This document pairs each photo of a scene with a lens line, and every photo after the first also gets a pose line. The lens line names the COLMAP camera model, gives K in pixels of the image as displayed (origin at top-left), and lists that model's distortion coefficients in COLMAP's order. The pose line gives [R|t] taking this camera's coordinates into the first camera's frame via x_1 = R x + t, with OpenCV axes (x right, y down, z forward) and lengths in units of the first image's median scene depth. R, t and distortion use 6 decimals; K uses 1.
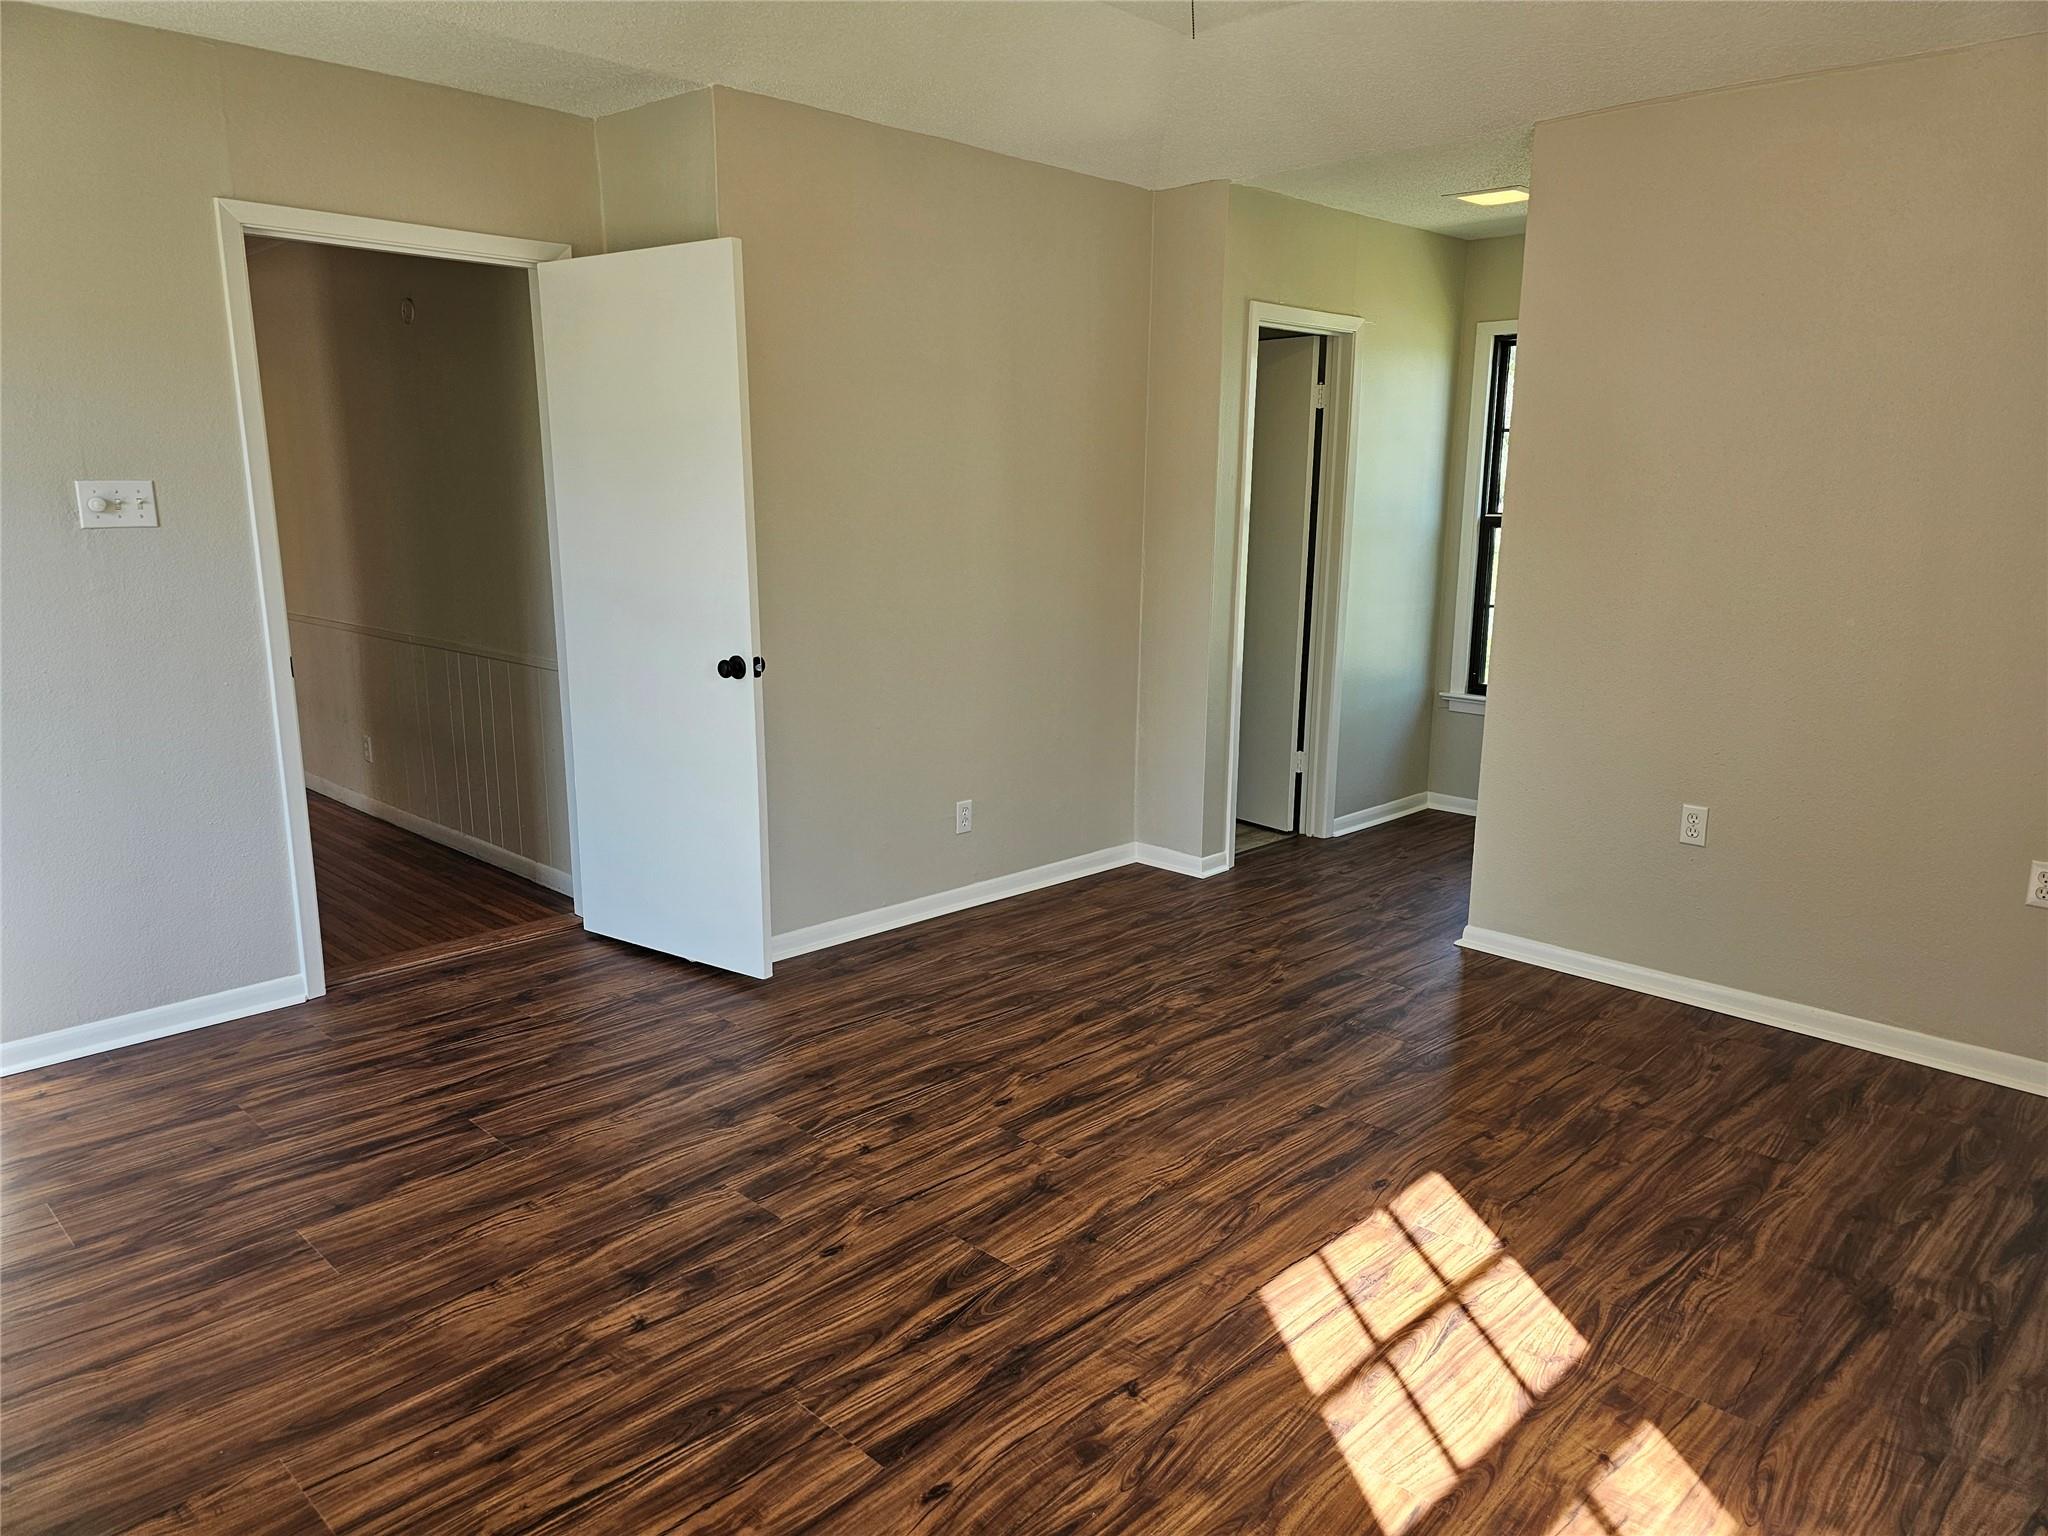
lens RADIAL K [[1371.4, 0, 1033.2], [0, 1371.4, 768.2], [0, 0, 1]] dist [0.081158, -0.071489]
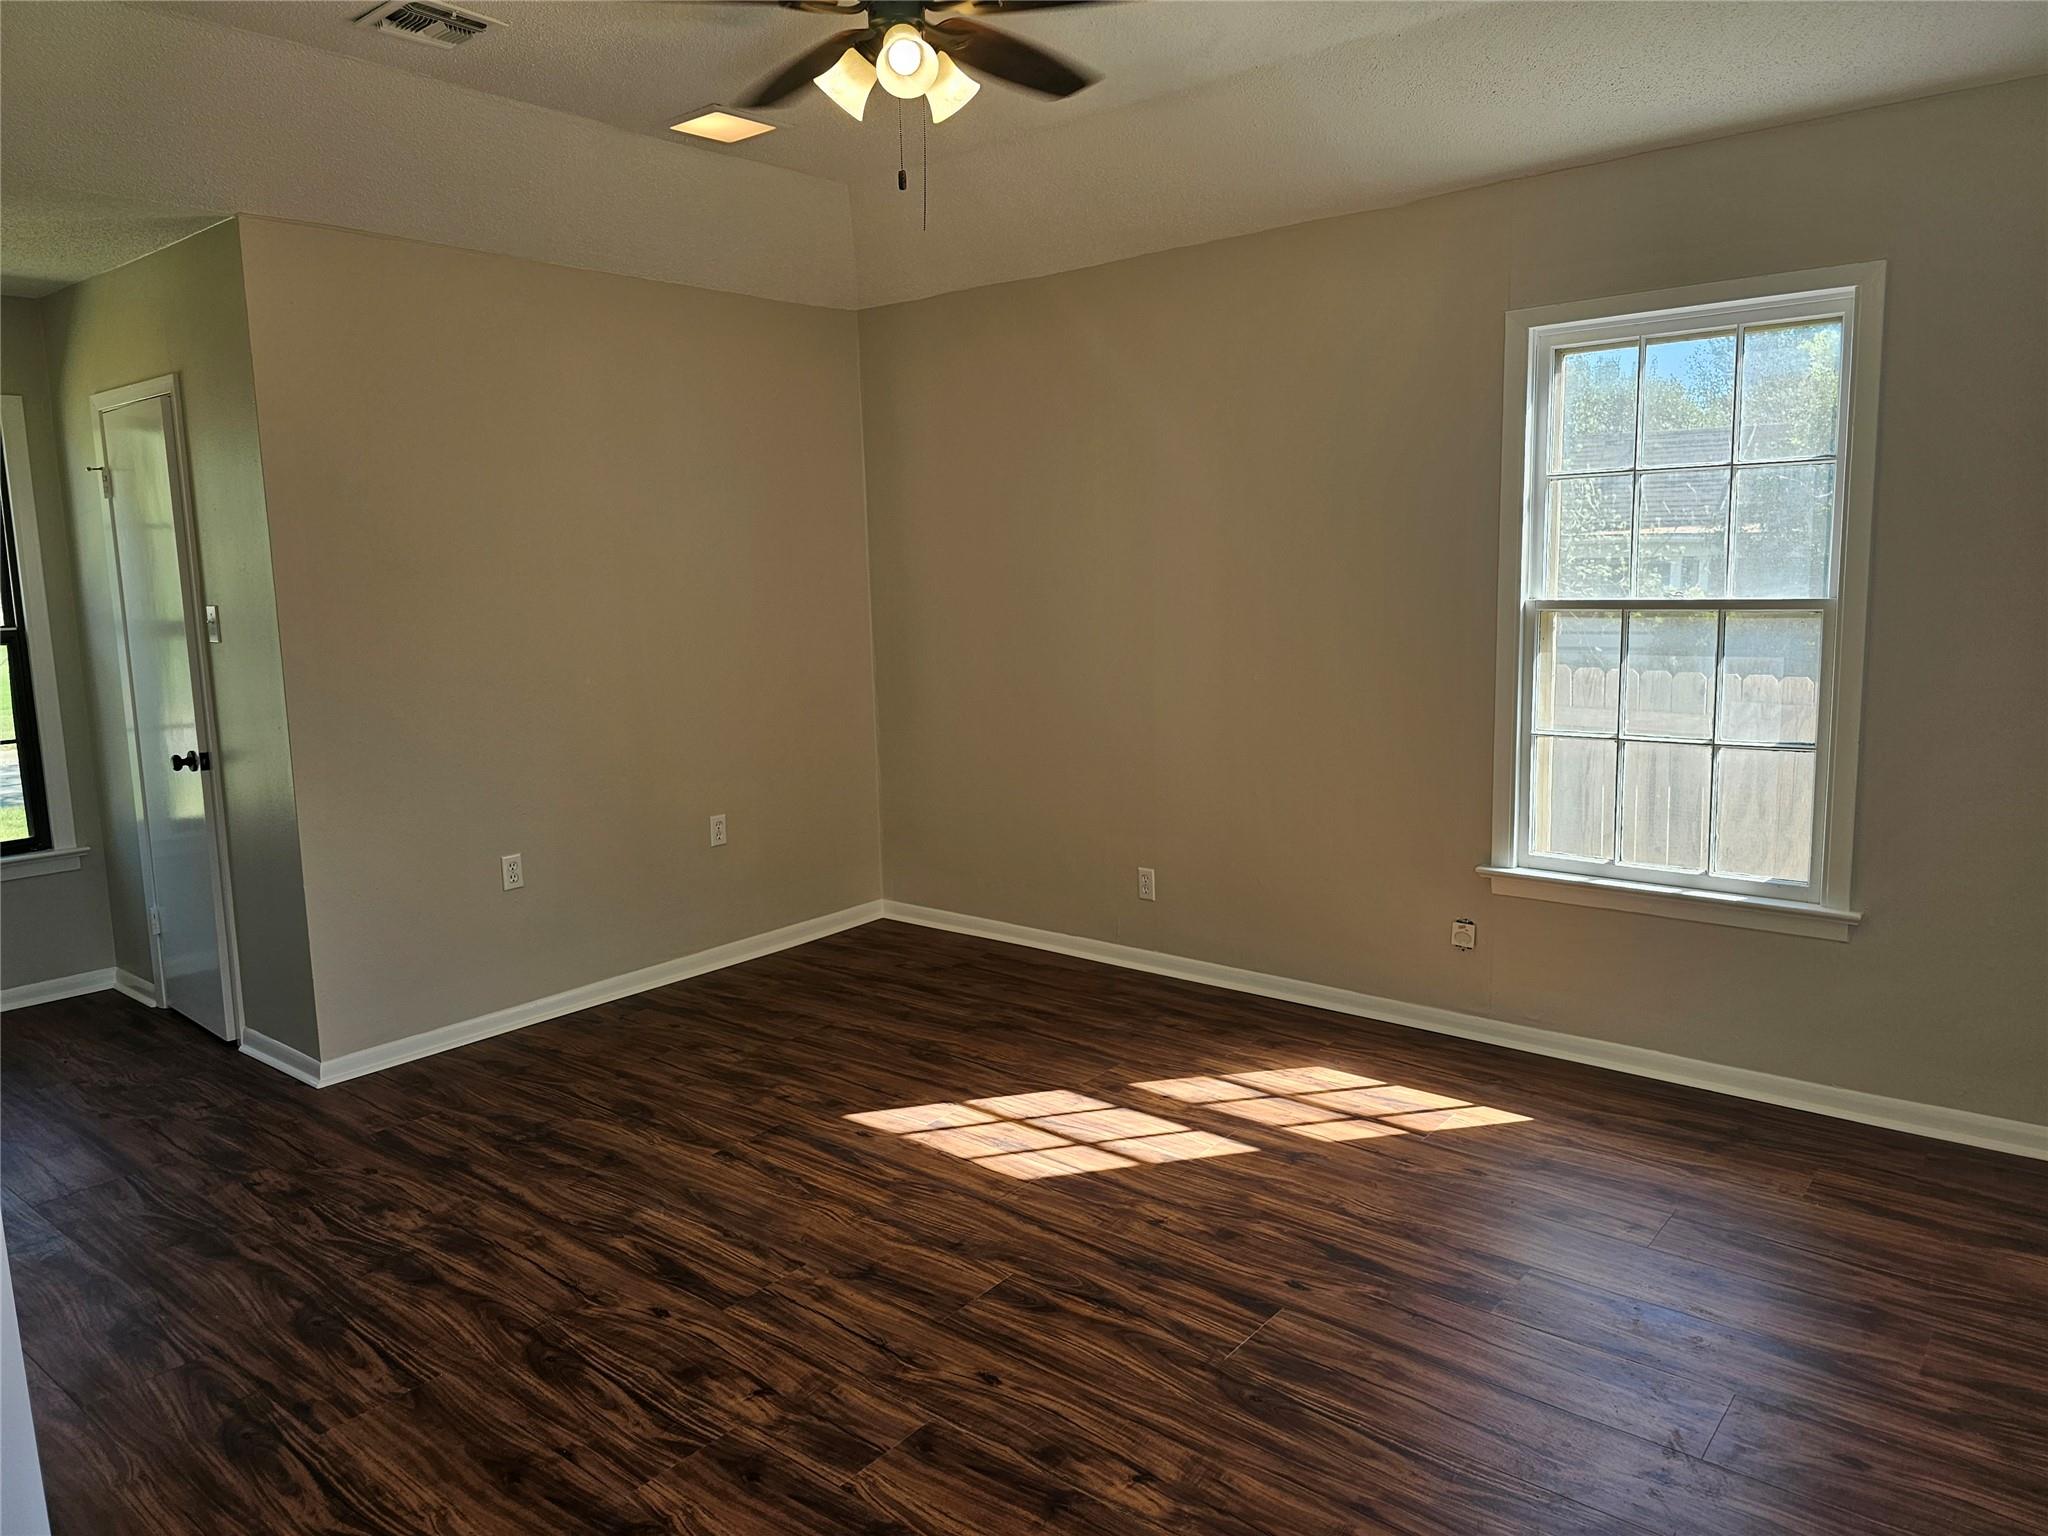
lens RADIAL K [[1371.4, 0, 1024.7], [0, 1371.4, 776.0], [0, 0, 1]] dist [0.081158, -0.071489]
pose [[-0.073570, -0.162217, 0.984009, -0.956109], [0.229707, 0.957397, 0.175004, -0.197295], [-0.970475, 0.238909, -0.033173, 0.851099]]
